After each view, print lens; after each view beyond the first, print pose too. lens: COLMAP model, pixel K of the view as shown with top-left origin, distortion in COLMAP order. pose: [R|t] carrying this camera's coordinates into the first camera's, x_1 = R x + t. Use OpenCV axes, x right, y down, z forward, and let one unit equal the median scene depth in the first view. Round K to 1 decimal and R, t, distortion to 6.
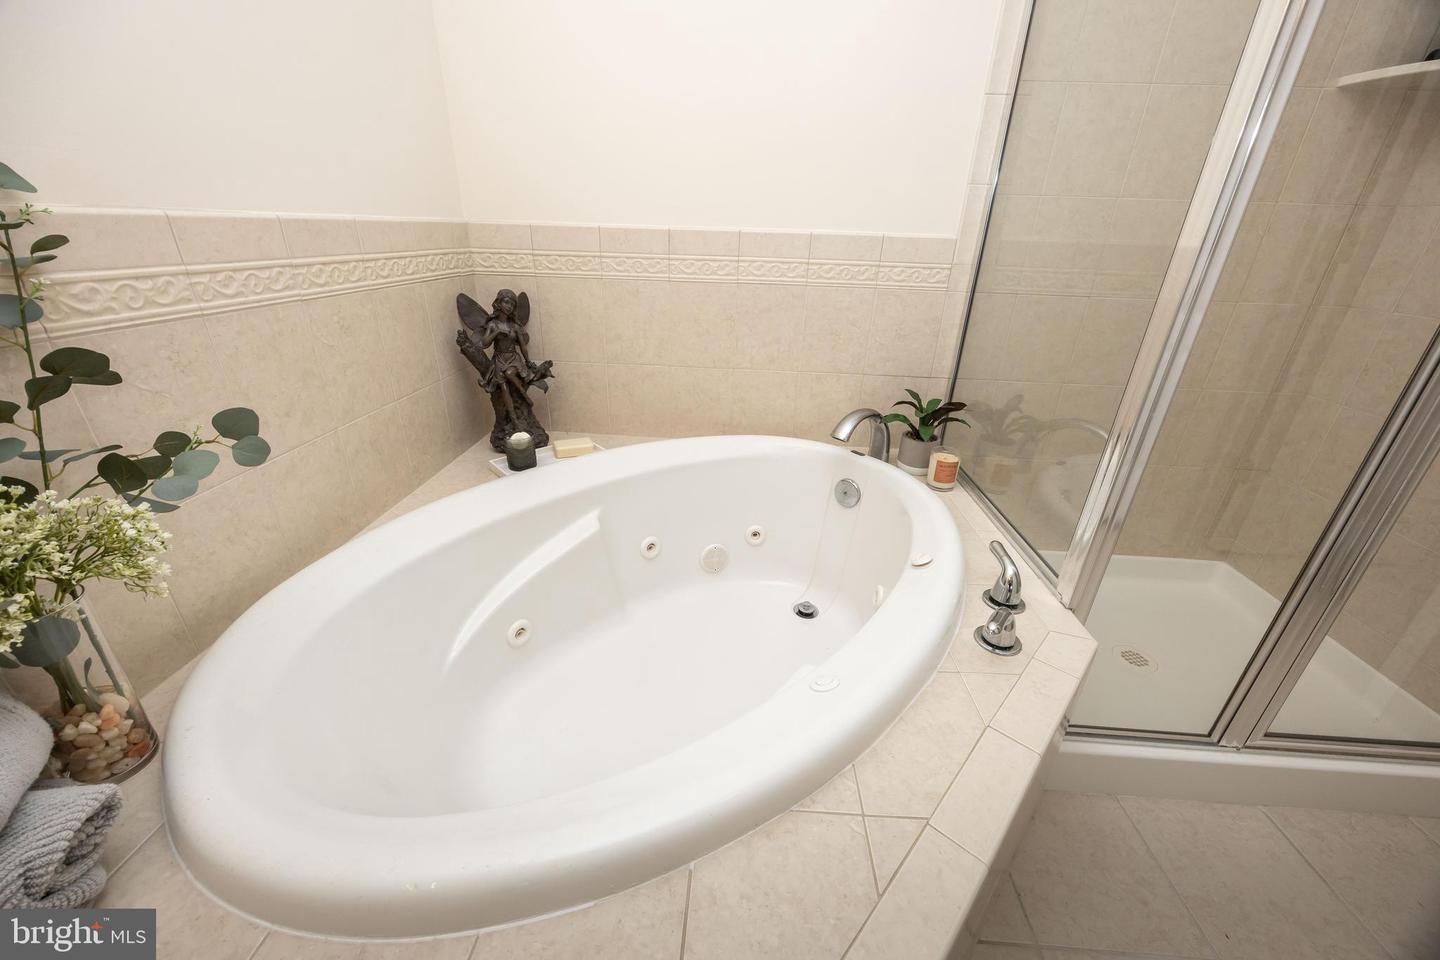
lens RADIAL K [[548.9, 0, 720.0], [0, 548.9, 480.0], [0, 0, 1]] dist [0.000663, -0.000005]
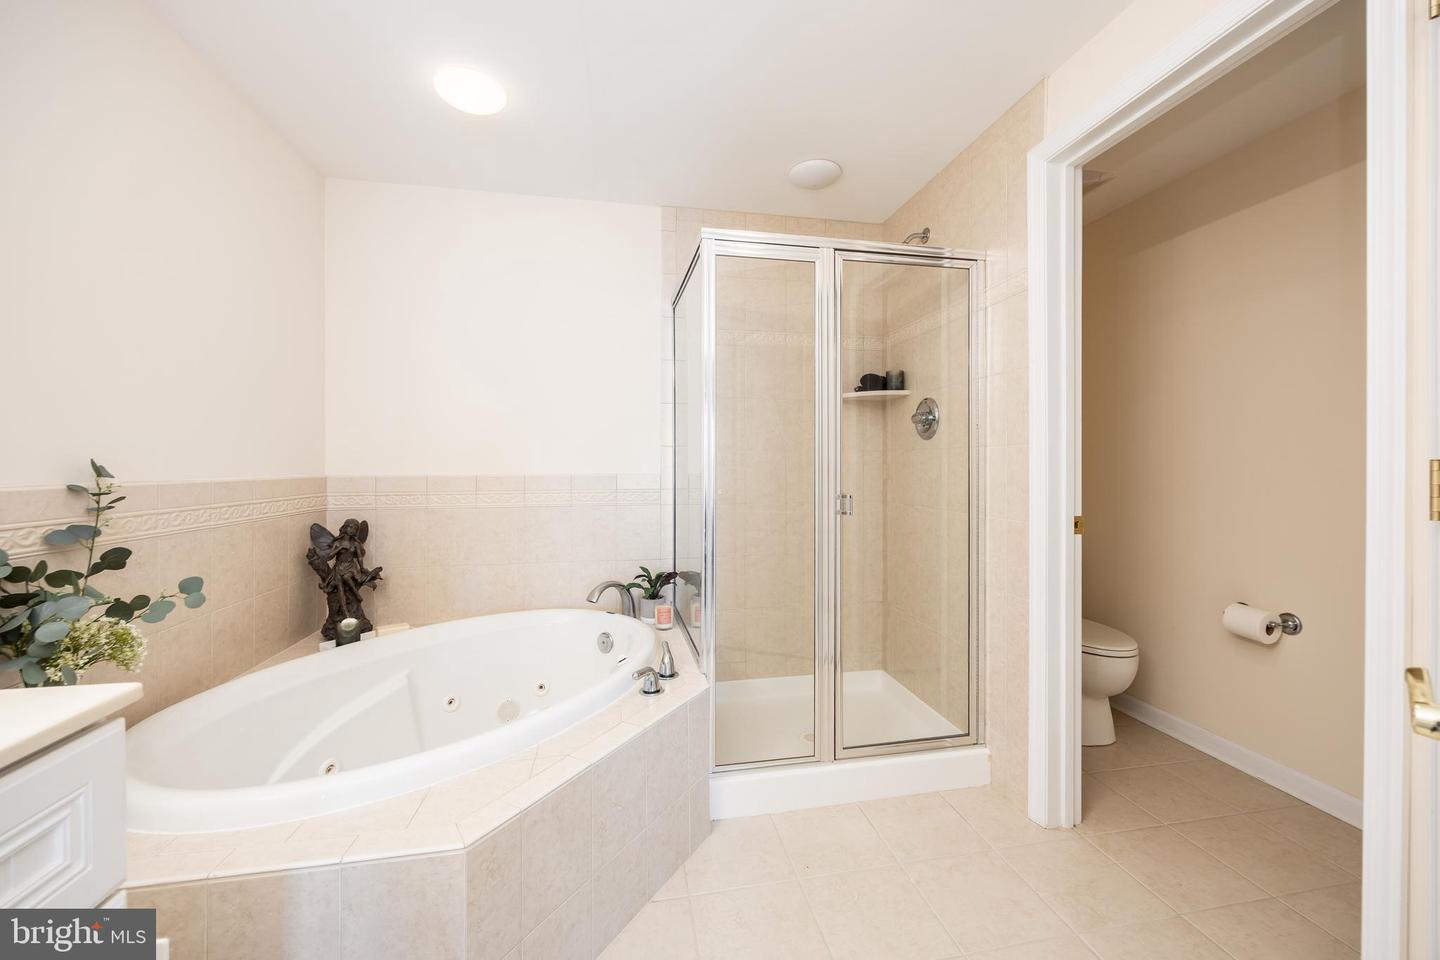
lens RADIAL K [[562.3, 0, 717.4], [0, 562.3, 464.6], [0, 0, 1]] dist [0.007135, -0.000044]
pose [[0.969316, -0.030099, 0.243968, 0.179085], [0.128317, 0.908480, -0.397741, 0.229735], [-0.209669, 0.416842, 0.884467, -0.555526]]
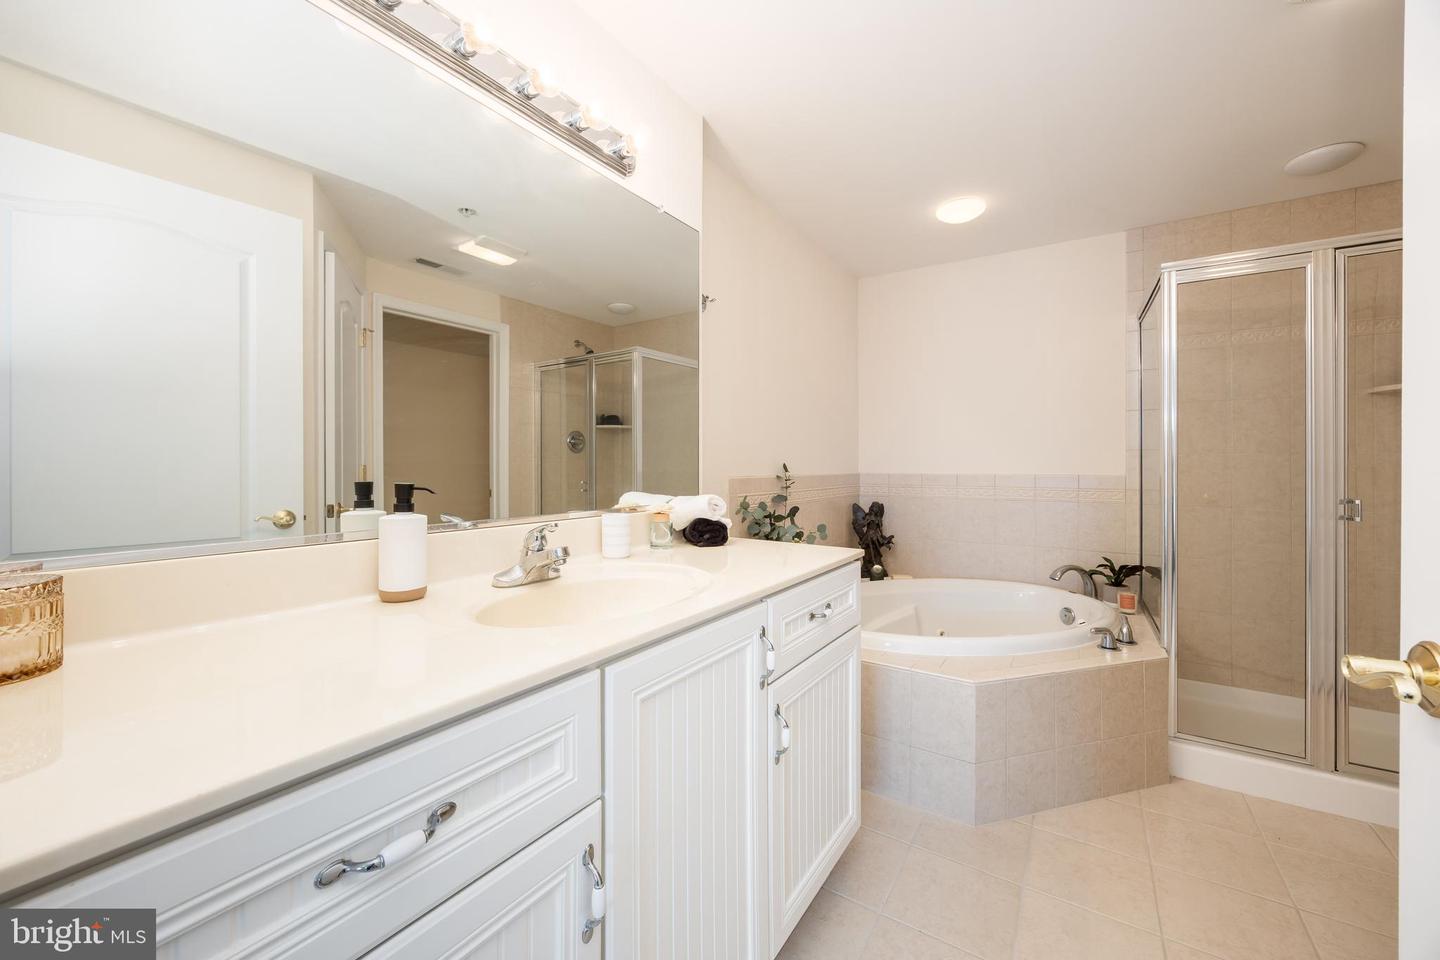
lens RADIAL K [[549.7, 0, 735.9], [0, 549.7, 463.3], [0, 0, 1]] dist [-0.000741, -0.000049]
pose [[0.878562, -0.028533, -0.476775, 0.162623], [-0.177310, 0.907399, -0.381036, 0.436694], [0.443497, 0.419301, 0.792147, -1.017435]]
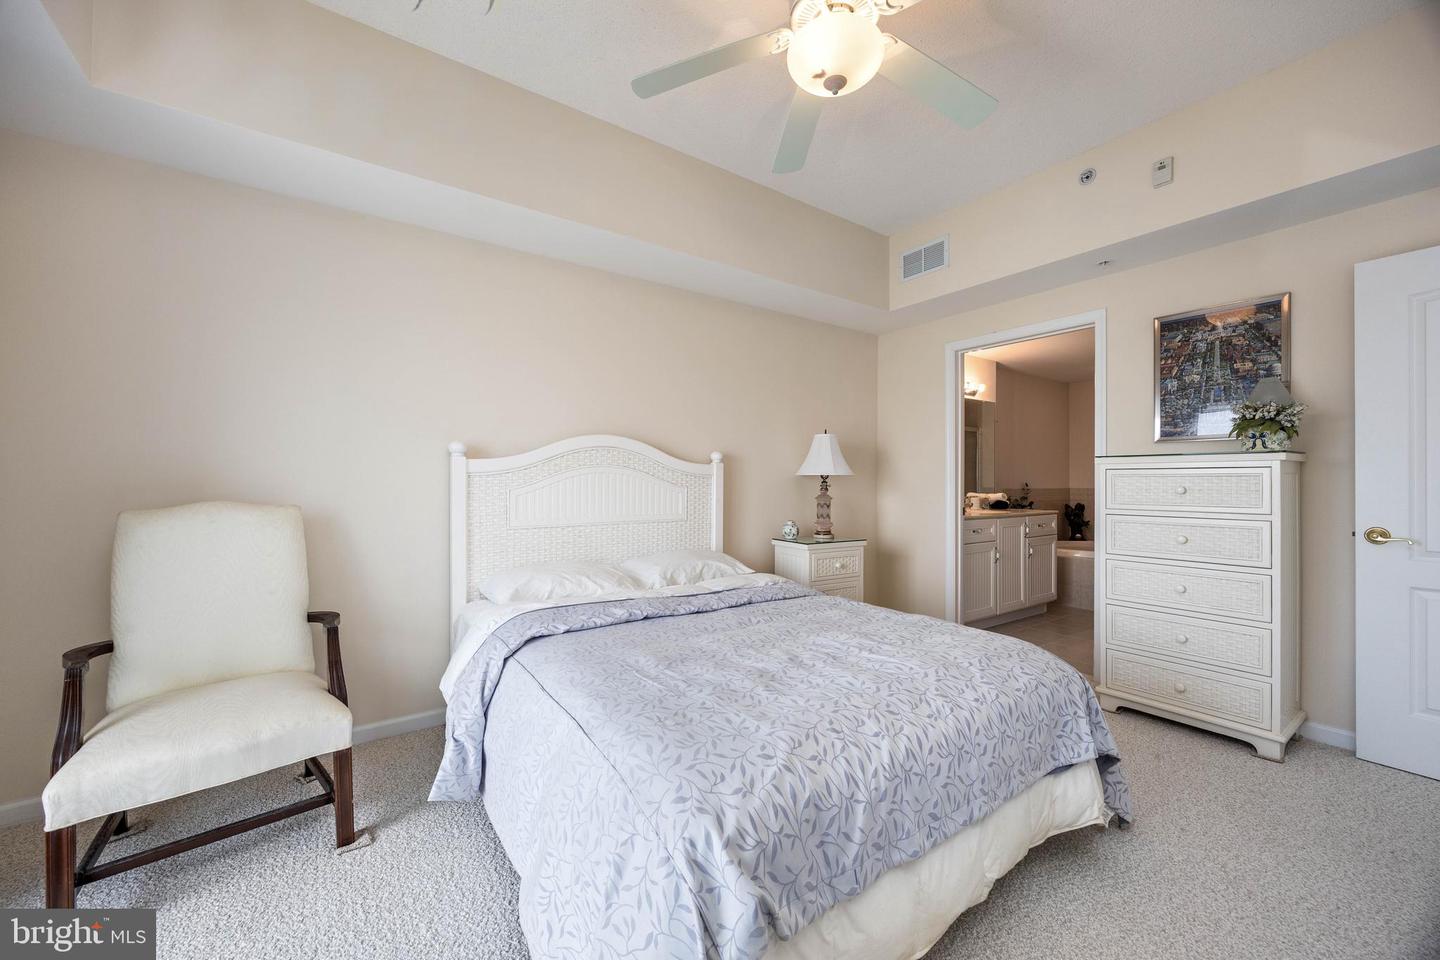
lens RADIAL K [[548.9, 0, 720.0], [0, 548.9, 480.0], [0, 0, 1]] dist [0.000663, -0.000005]
pose [[0.627664, -0.027616, -0.777995, 1.112621], [-0.312006, 0.906671, -0.283901, 1.485781], [0.713226, 0.420933, 0.560468, -3.254613]]
